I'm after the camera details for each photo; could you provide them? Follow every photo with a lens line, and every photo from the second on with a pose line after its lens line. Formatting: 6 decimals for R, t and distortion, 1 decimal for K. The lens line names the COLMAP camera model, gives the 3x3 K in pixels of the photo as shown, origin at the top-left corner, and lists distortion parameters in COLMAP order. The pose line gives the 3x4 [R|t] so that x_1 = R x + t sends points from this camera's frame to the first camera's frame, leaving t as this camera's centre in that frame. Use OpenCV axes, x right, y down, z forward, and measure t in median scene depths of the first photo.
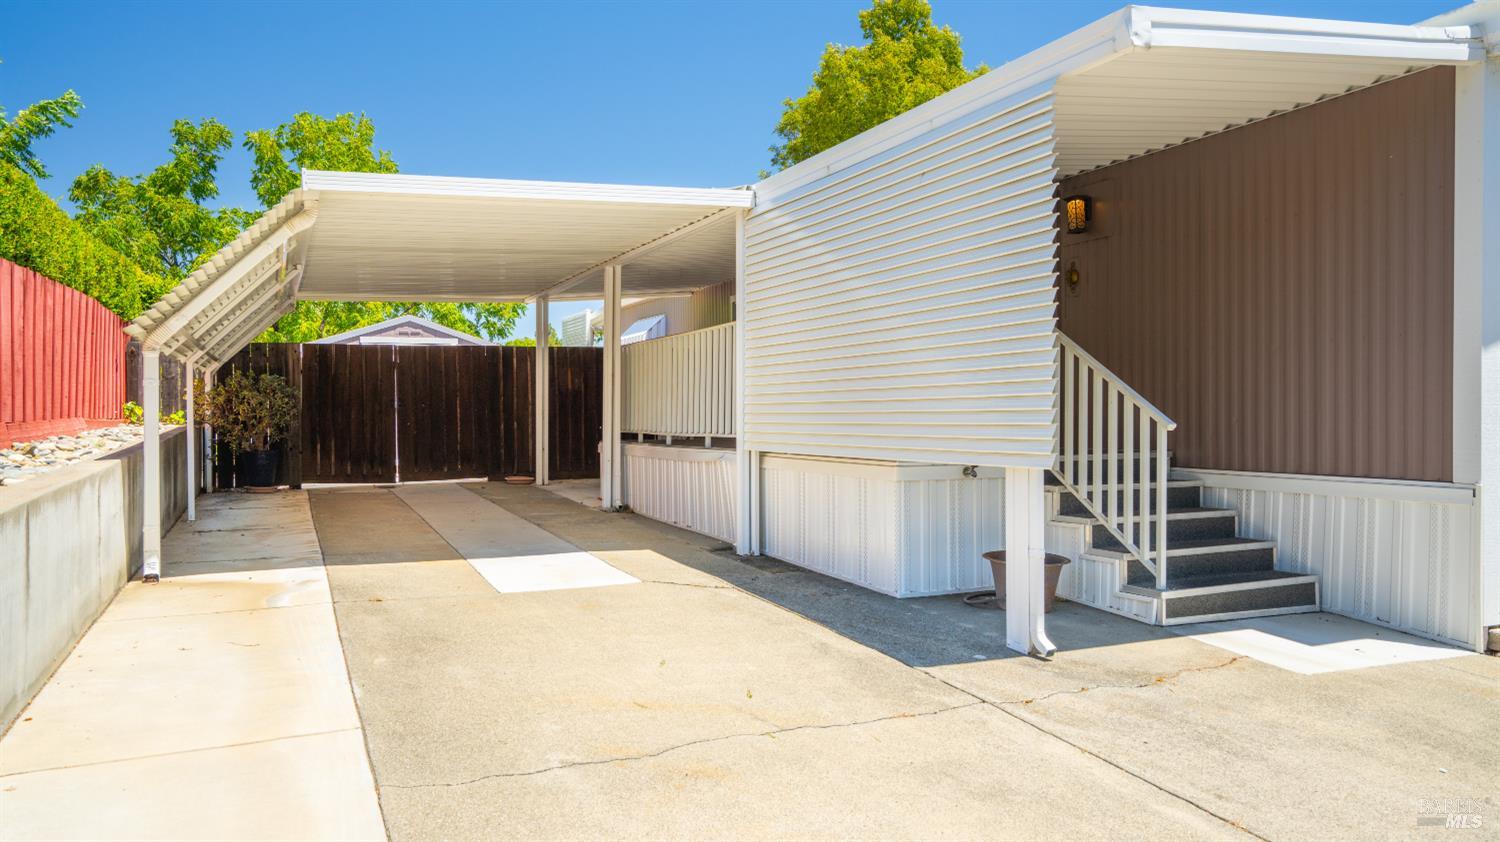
lens RADIAL K [[1021.5, 0, 757.6], [0, 1021.5, 416.4], [0, 0, 1]] dist [0.010032, 0.007782]
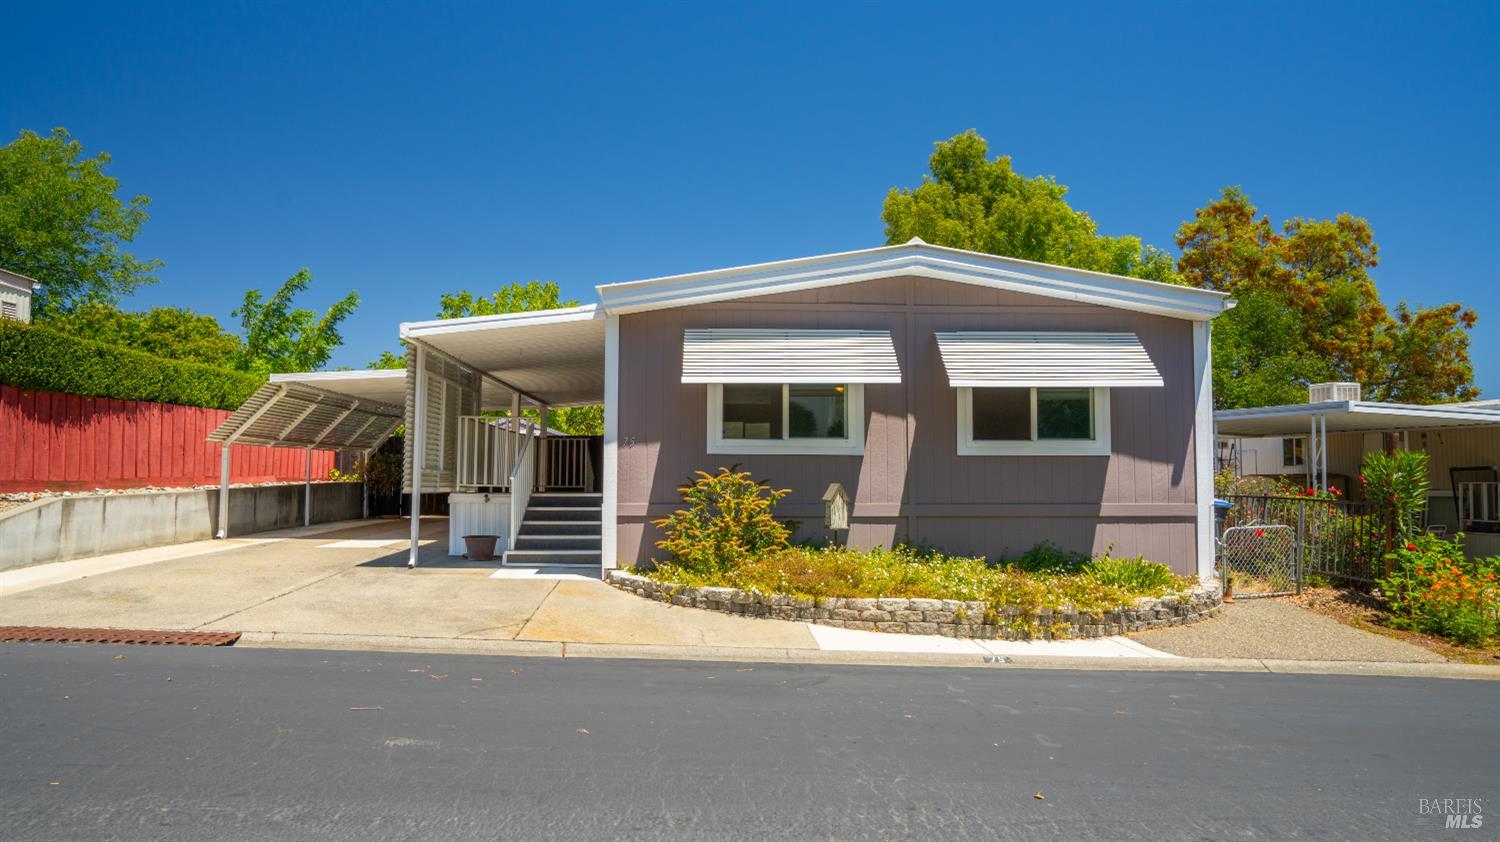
lens RADIAL K [[968.4, 0, 749.3], [0, 968.4, 428.5], [0, 0, 1]] dist [0.002721, 0.010265]
pose [[0.920903, -0.015839, -0.389470, 0.799245], [-0.007846, 0.998218, -0.059147, 0.010123], [0.389713, 0.057525, 0.919138, -0.362317]]
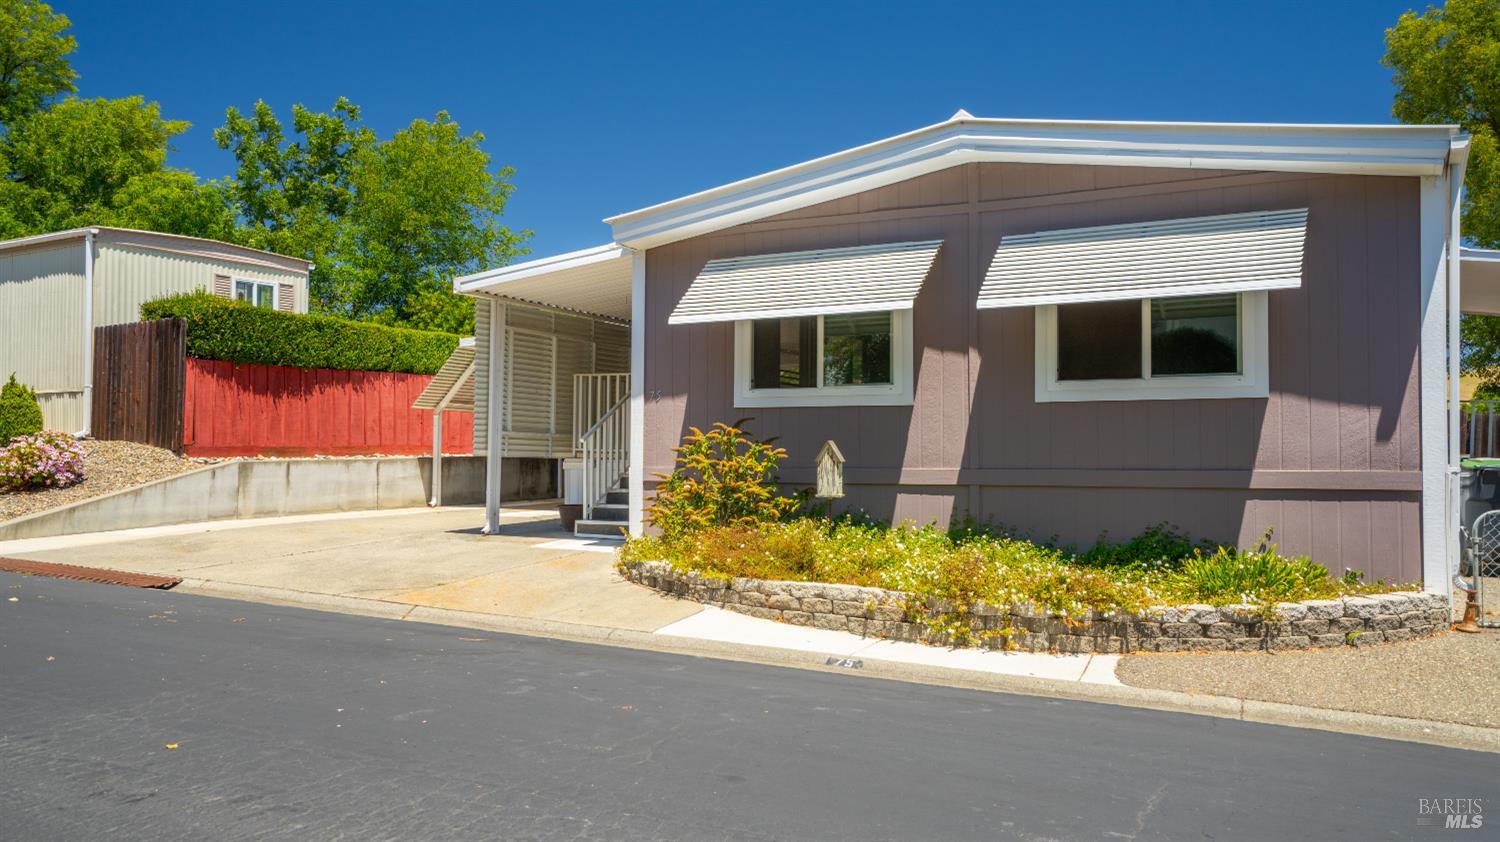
lens RADIAL K [[1225.7, 0, 758.6], [0, 1225.7, 411.4], [0, 0, 1]] dist [0.046077, -0.006879]
pose [[0.601129, -0.028210, -0.798654, 1.195700], [-0.010624, 0.999006, -0.043284, 0.025242], [0.799081, 0.034504, 0.600232, -0.094216]]
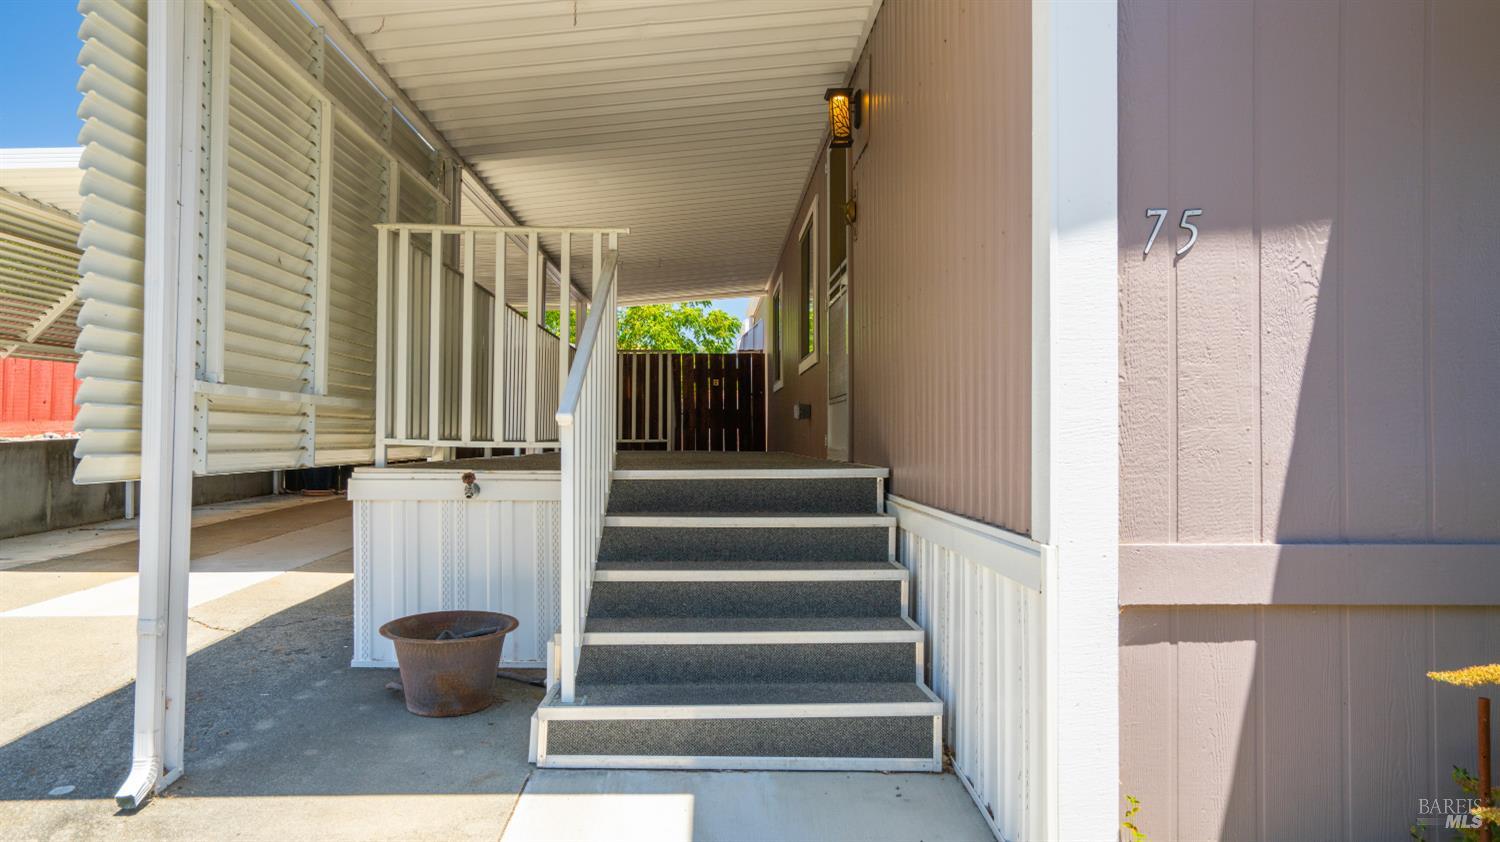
lens RADIAL K [[968.4, 0, 737.9], [0, 968.4, 424.6], [0, 0, 1]] dist [0.002721, 0.010265]
pose [[0.913597, 0.000538, -0.406621, 0.328864], [-0.006028, 0.999907, -0.012220, 0.008859], [0.406577, 0.013615, 0.913515, 0.250695]]
